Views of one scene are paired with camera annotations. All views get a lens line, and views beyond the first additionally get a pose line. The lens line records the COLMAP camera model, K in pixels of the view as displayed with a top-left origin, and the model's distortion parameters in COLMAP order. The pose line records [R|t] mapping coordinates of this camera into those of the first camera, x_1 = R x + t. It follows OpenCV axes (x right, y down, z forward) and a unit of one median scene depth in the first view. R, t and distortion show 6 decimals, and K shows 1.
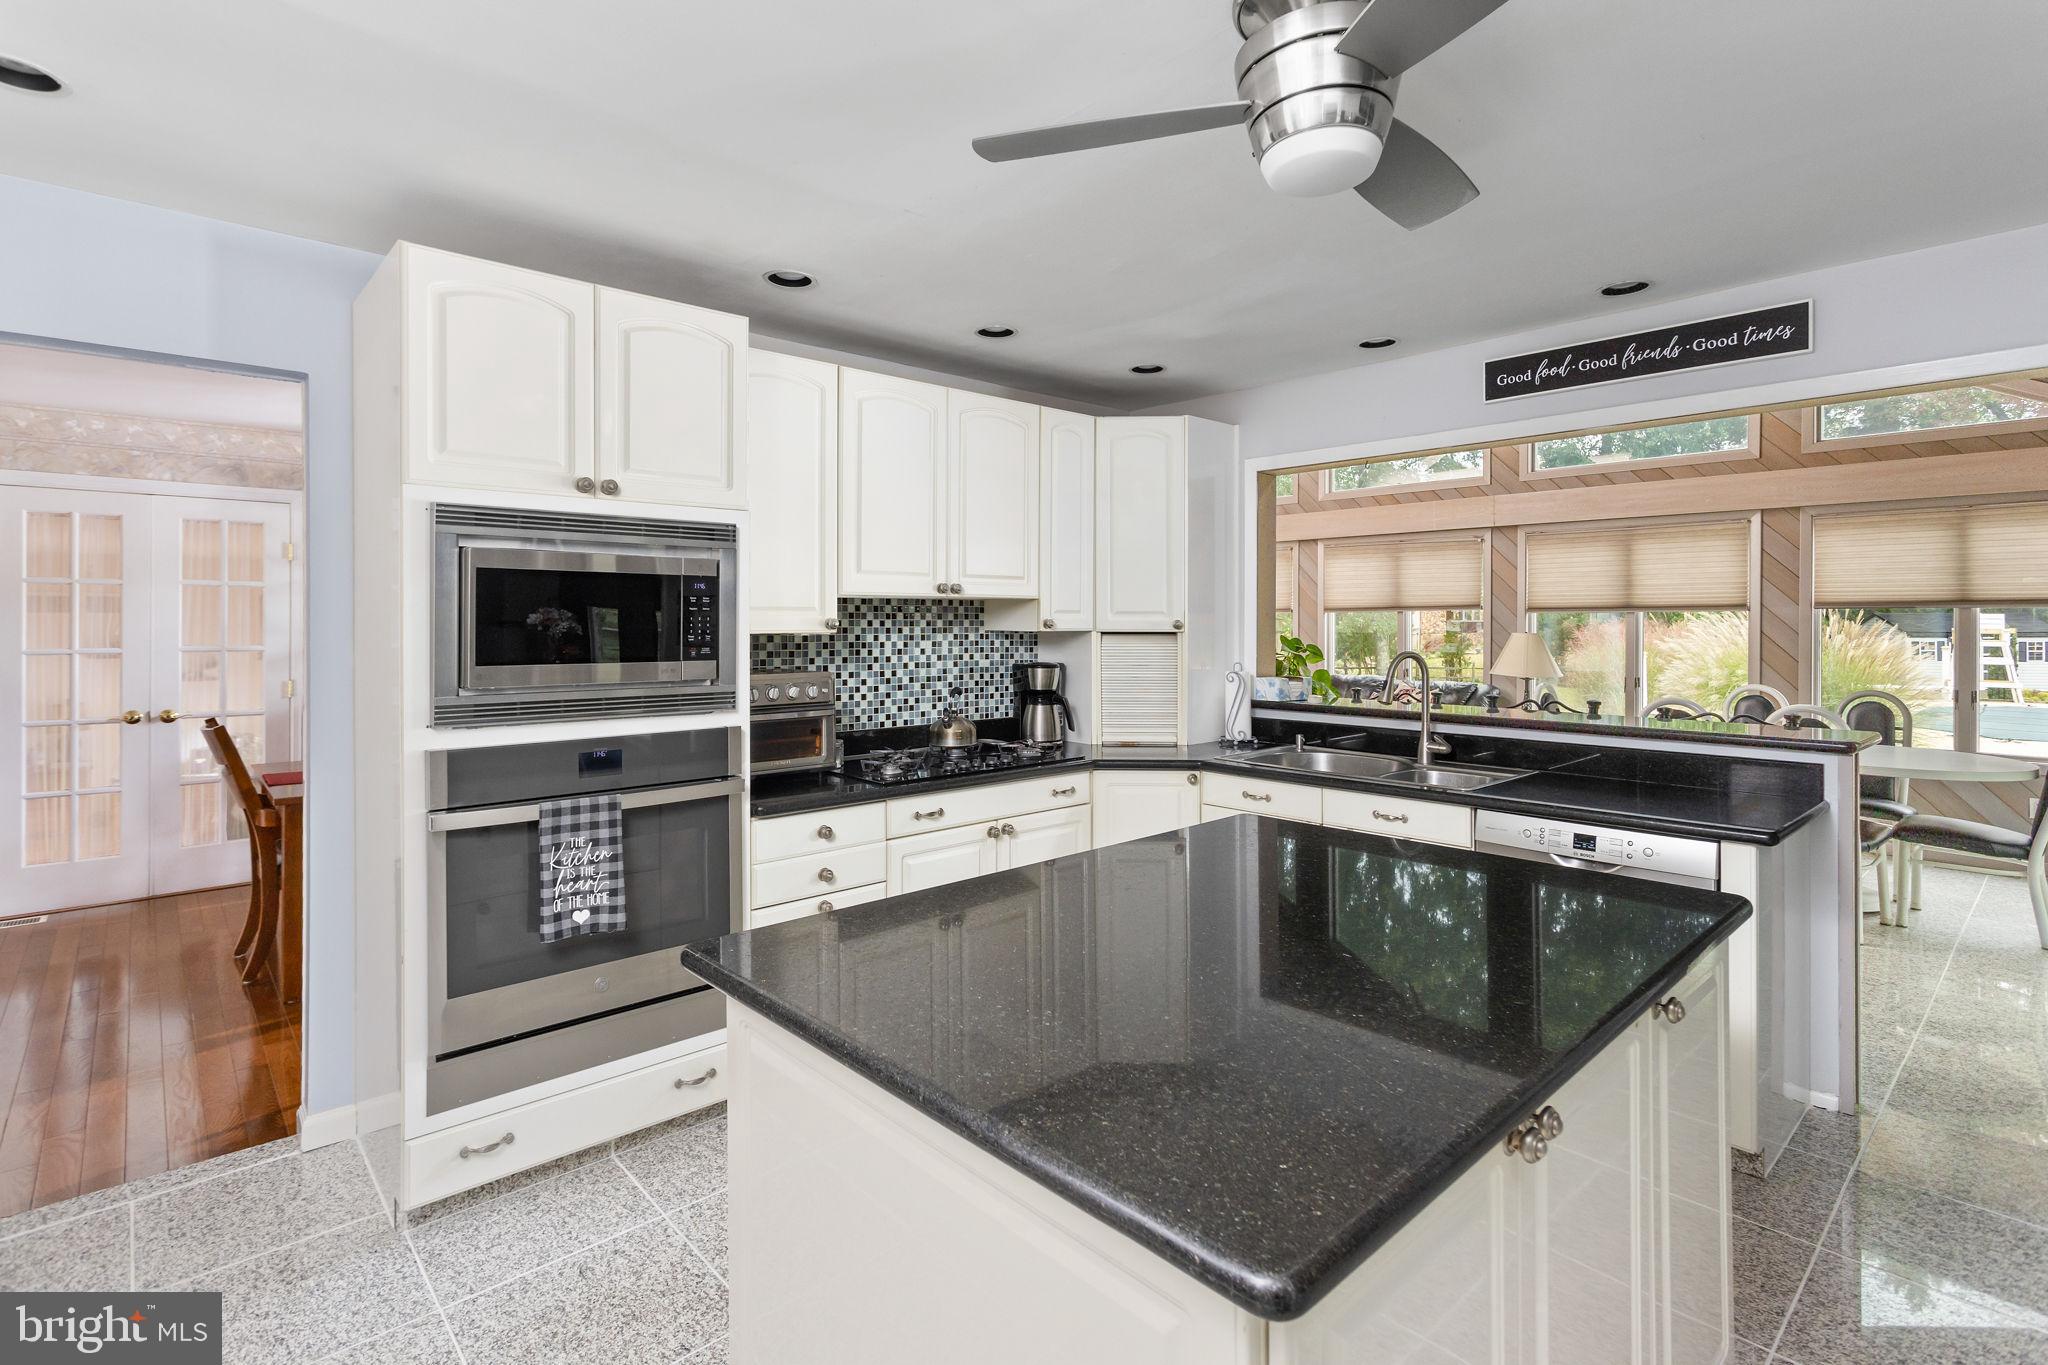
lens RADIAL K [[987.4, 0, 1026.1], [0, 987.4, 628.4], [0, 0, 1]] dist [-0.001769, 0.000167]
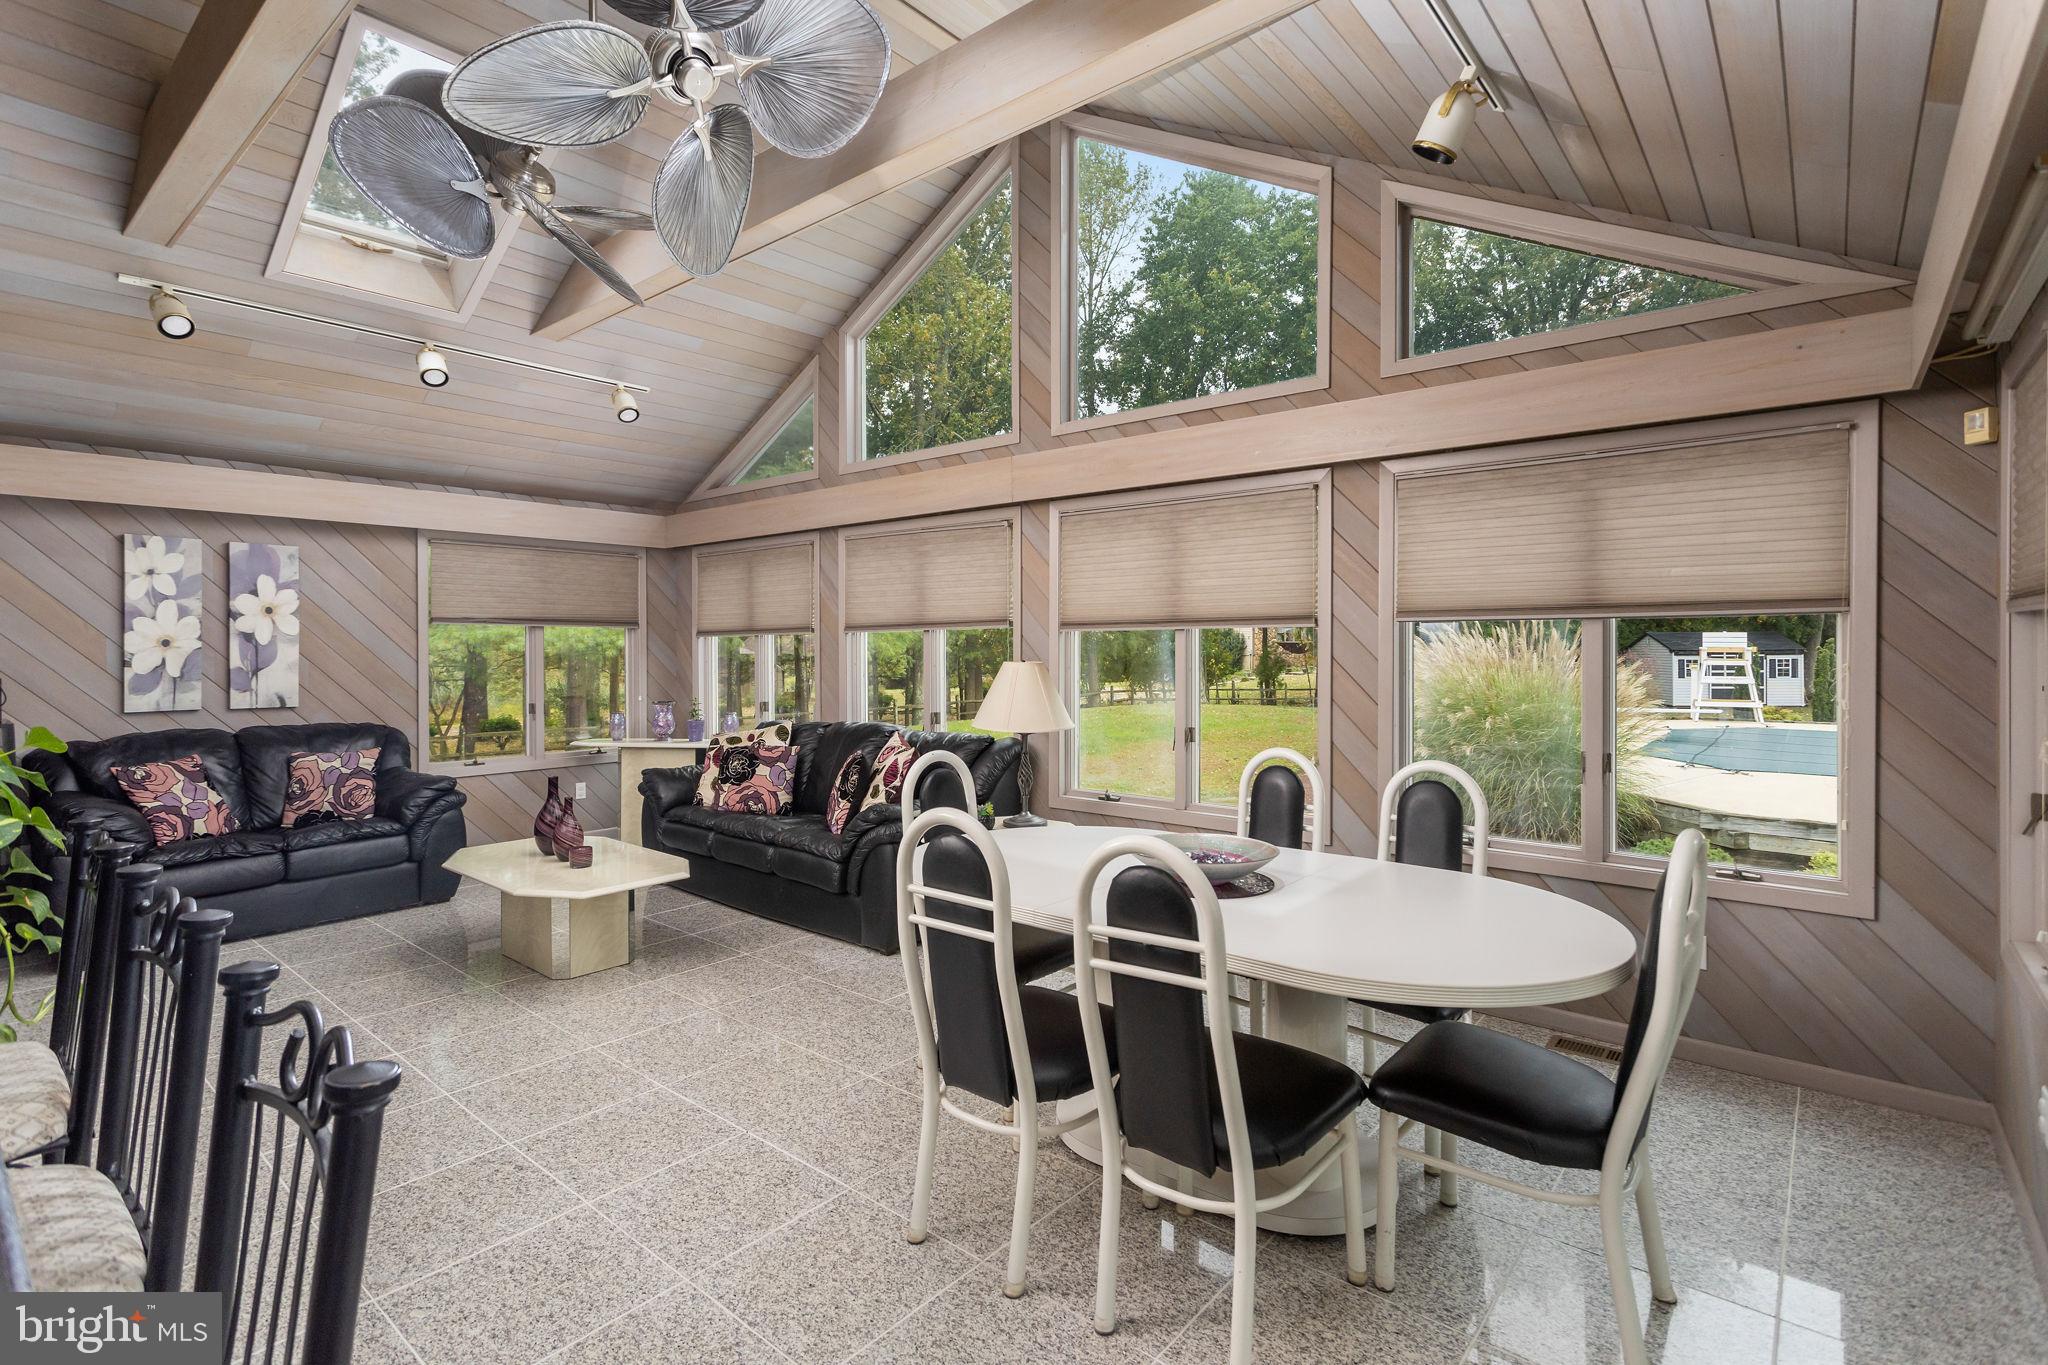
lens RADIAL K [[987.4, 0, 1026.1], [0, 987.4, 628.4], [0, 0, 1]] dist [-0.001769, 0.000167]
pose [[0.990458, -0.001716, 0.137803, 1.357753], [0.004737, 0.999756, -0.021594, -0.006030], [-0.137732, 0.022041, 0.990224, 1.168956]]
